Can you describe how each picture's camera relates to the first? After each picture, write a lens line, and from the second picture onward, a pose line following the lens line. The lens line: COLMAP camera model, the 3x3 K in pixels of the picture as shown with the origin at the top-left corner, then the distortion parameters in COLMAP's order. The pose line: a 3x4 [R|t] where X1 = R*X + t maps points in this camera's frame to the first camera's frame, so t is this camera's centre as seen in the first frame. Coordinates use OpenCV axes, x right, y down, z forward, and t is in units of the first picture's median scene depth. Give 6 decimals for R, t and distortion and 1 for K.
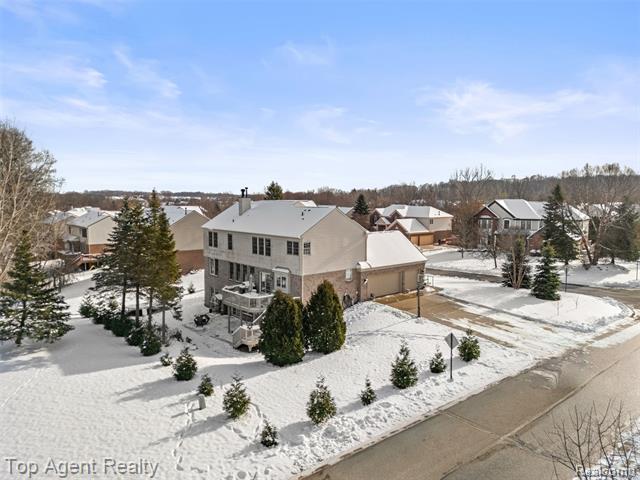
lens RADIAL K [[467.4, 0, 320.0], [0, 467.4, 240.0], [0, 0, 1]] dist [0.041439, -0.005198]
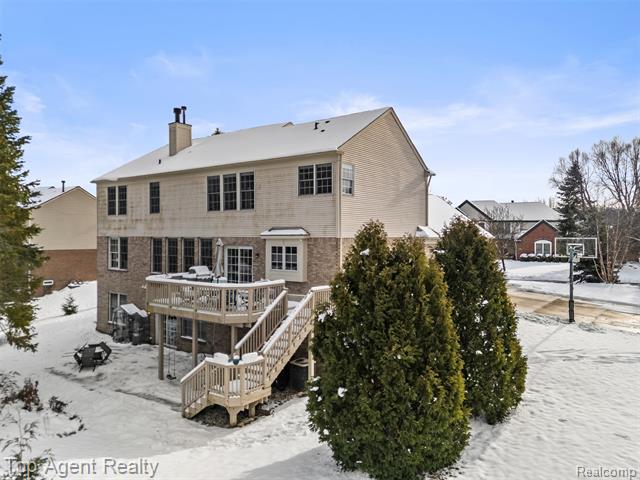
lens RADIAL K [[467.4, 0, 320.0], [0, 467.4, 240.0], [0, 0, 1]] dist [0.041439, -0.005198]
pose [[0.976858, -0.002137, 0.213878, -0.131795], [0.019237, 0.996775, -0.077903, 0.097144], [-0.213022, 0.080214, 0.973749, 0.487189]]
